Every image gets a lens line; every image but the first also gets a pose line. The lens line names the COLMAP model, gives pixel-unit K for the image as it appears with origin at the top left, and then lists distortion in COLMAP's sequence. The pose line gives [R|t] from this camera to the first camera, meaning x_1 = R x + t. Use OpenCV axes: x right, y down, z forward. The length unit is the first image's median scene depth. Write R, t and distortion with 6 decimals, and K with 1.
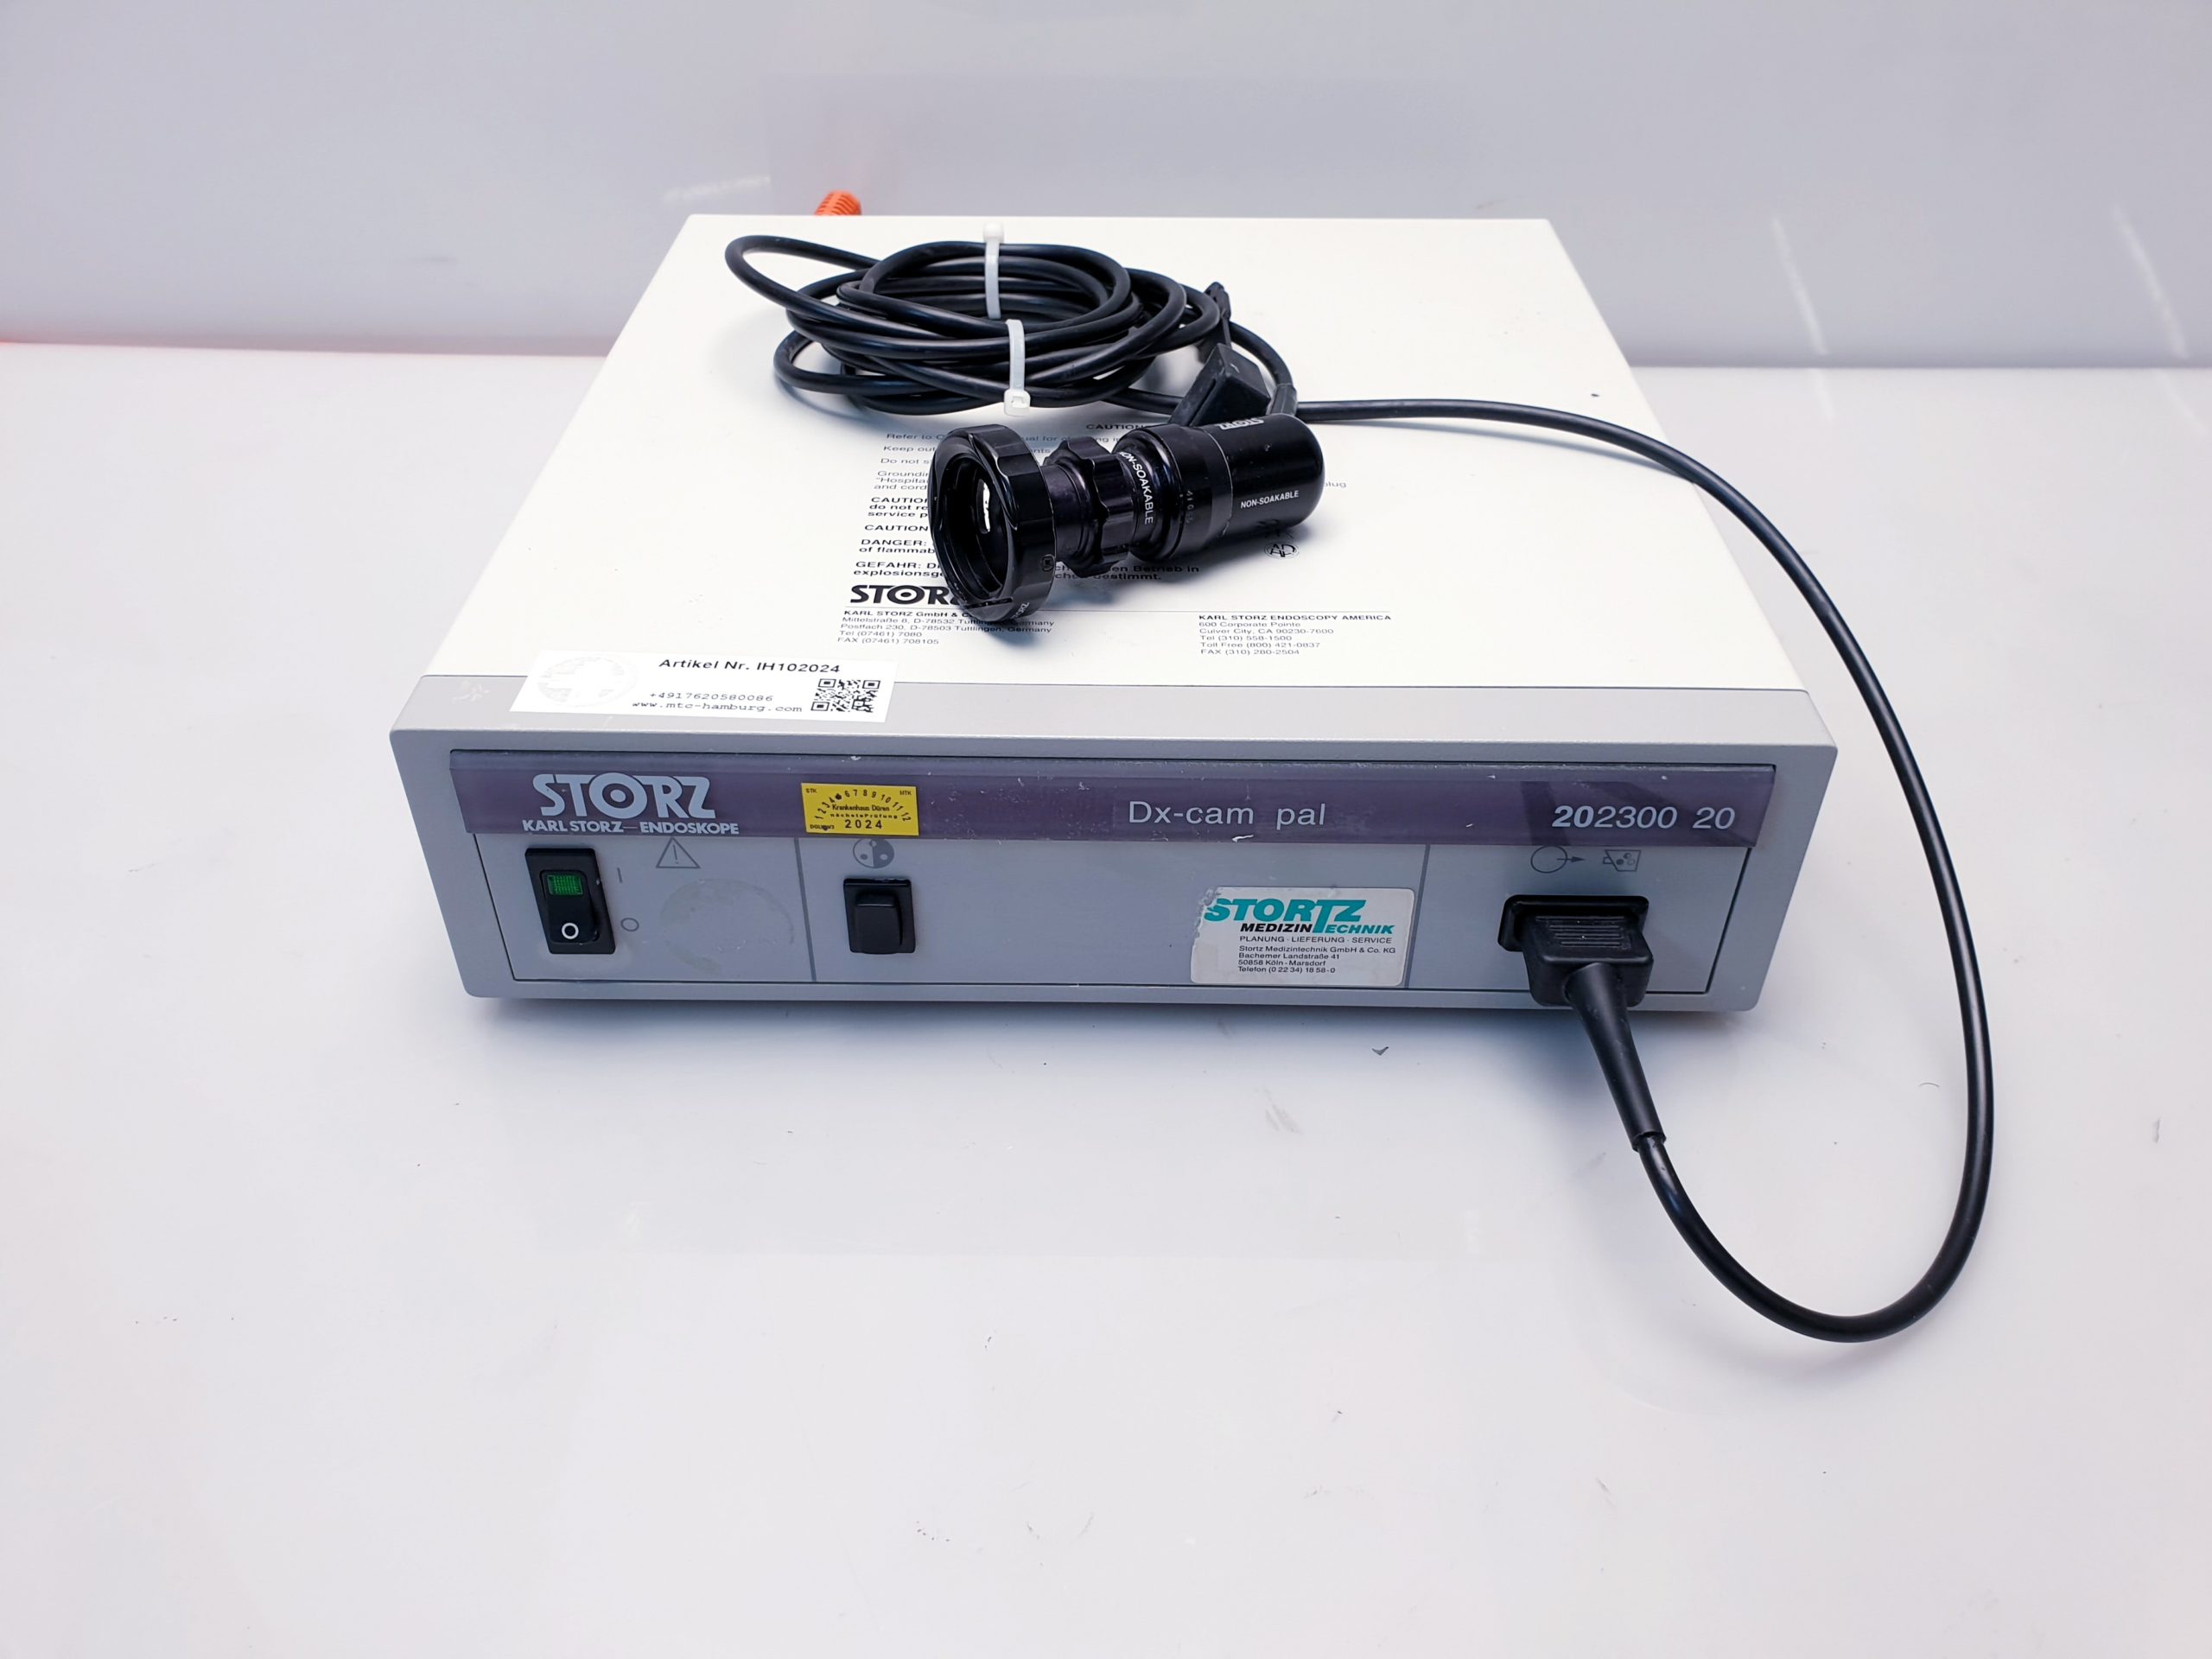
lens RADIAL K [[1671.0, 0, 1095.2], [0, 1671.0, 825.4], [0, 0, 1]] dist [0.019256, -0.041364]
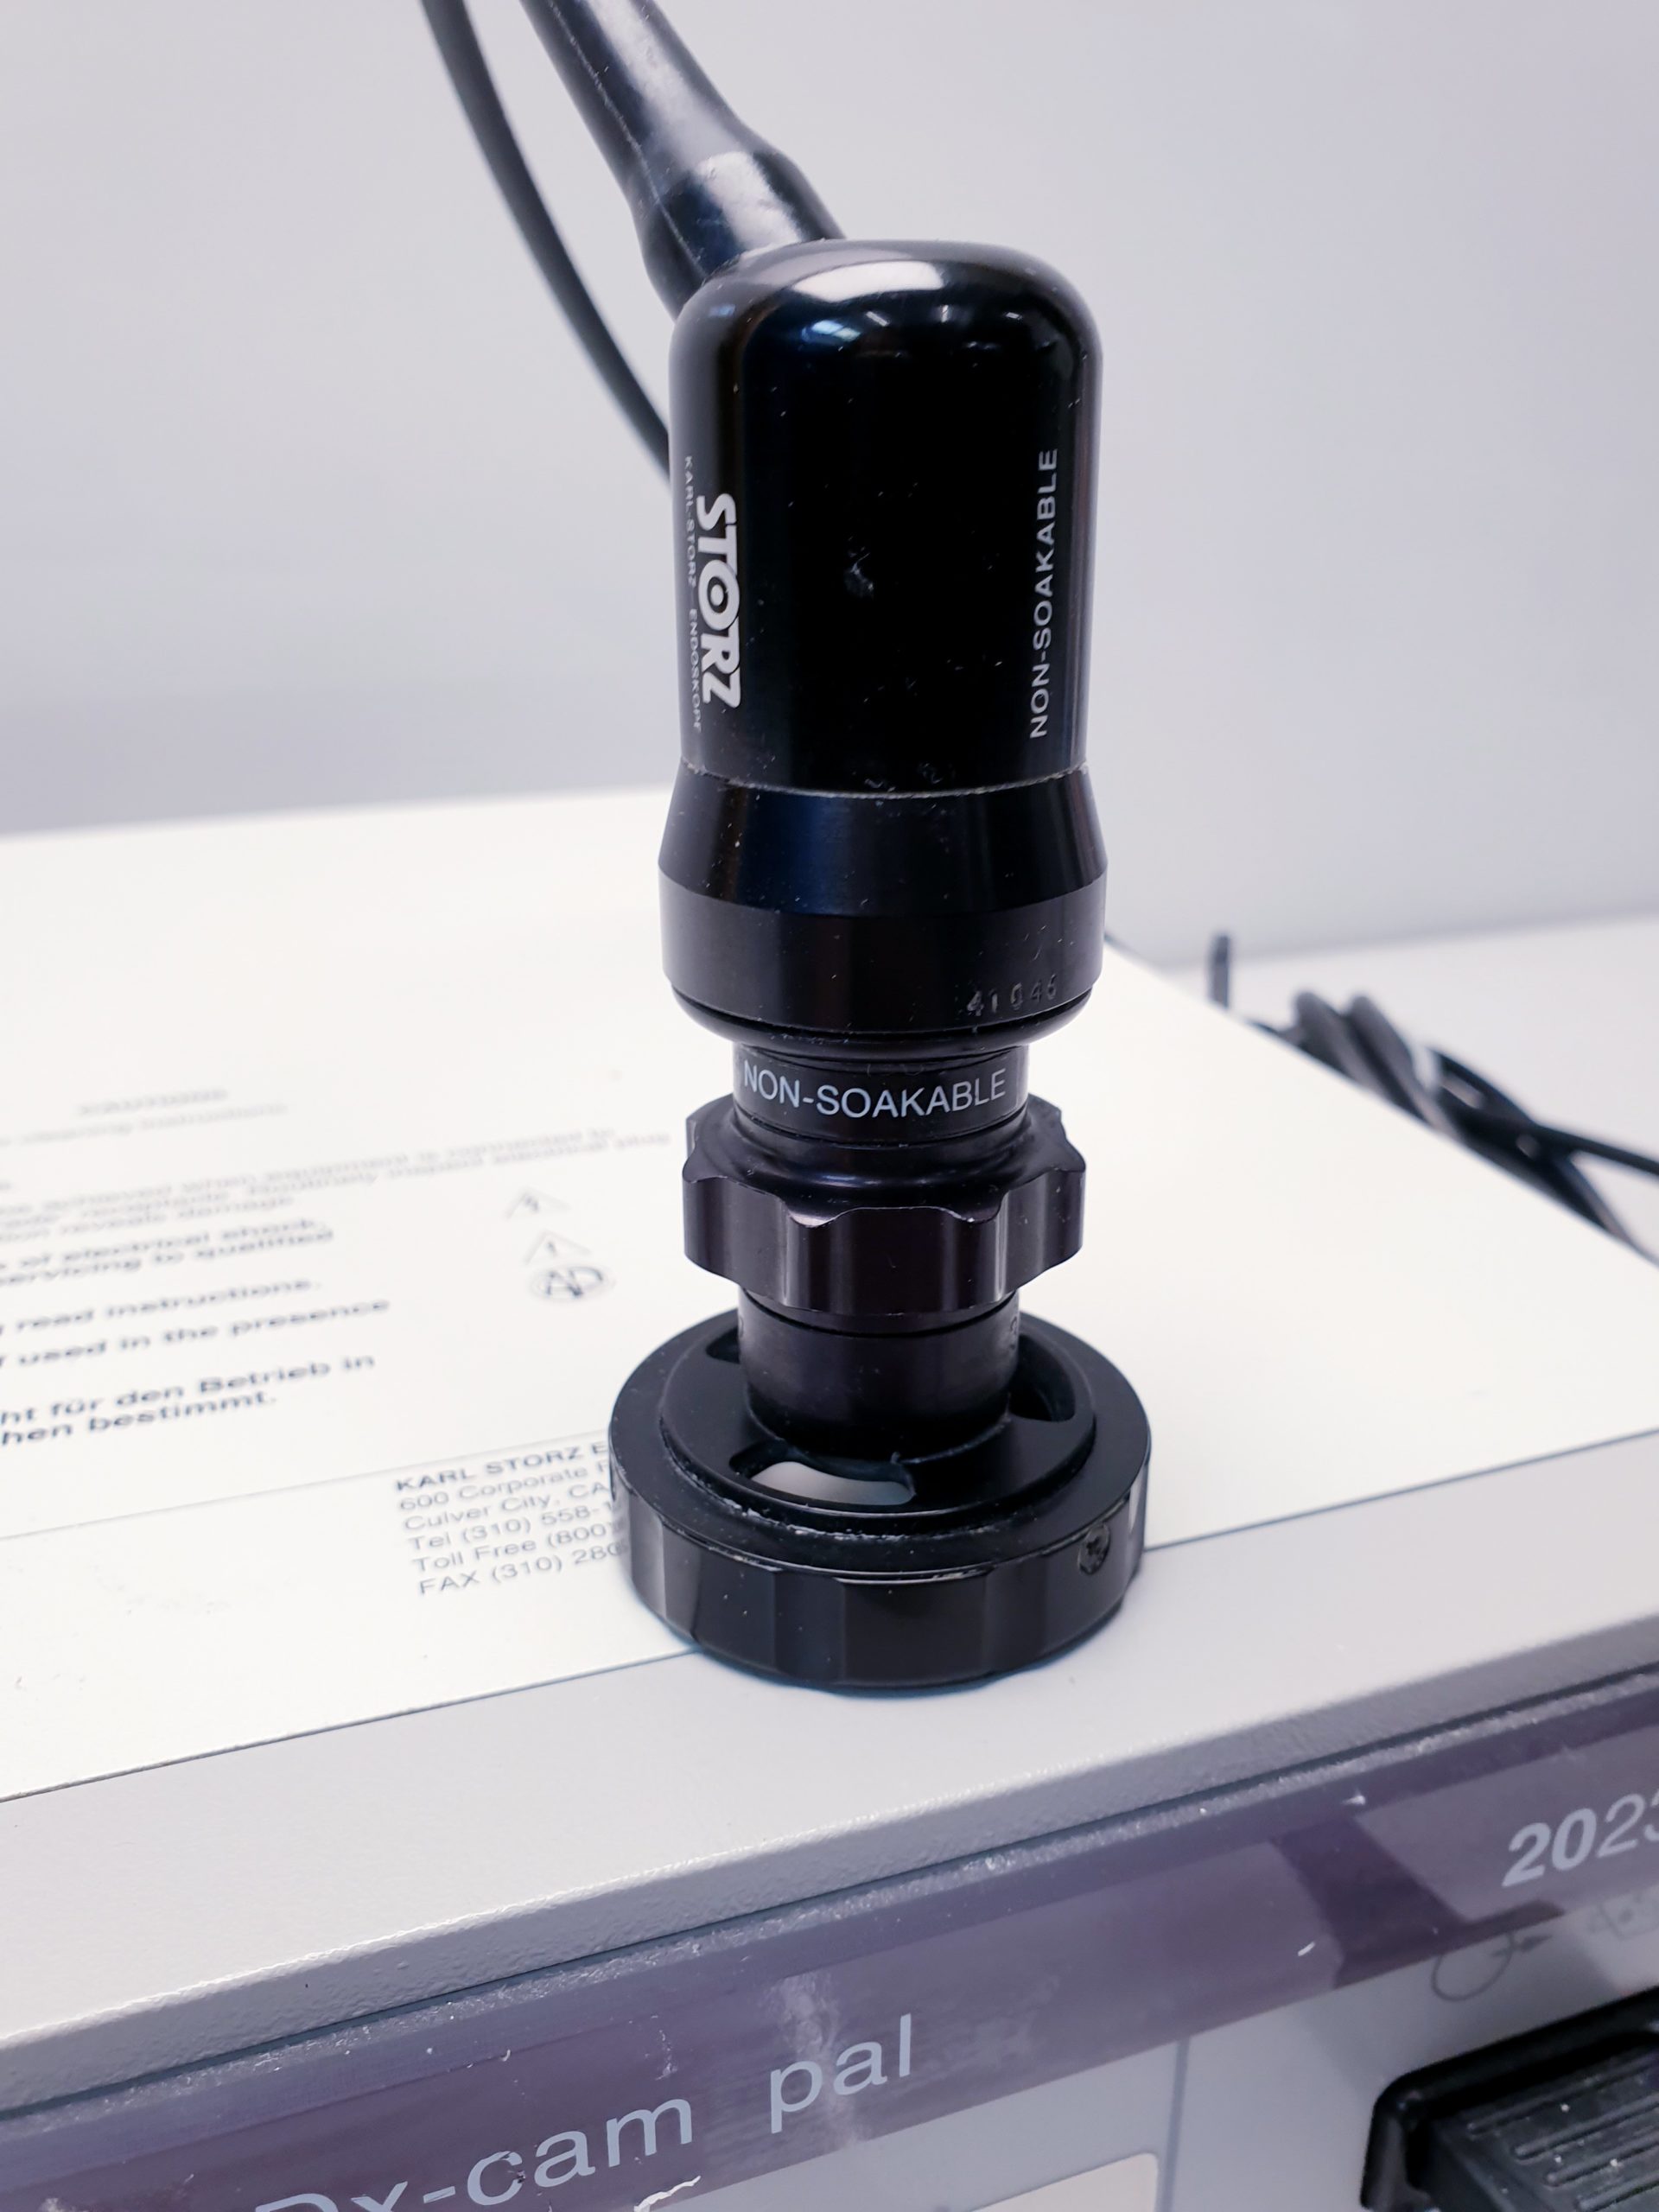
lens RADIAL K [[1671.0, 0, 819.5], [0, 1671.0, 1100.6], [0, 0, 1]] dist [0.019256, -0.041364]
pose [[0.928435, -0.122943, 0.350563, 0.032007], [0.219178, 0.943194, -0.249693, -0.099477], [-0.299951, 0.308659, 0.902640, 0.658583]]
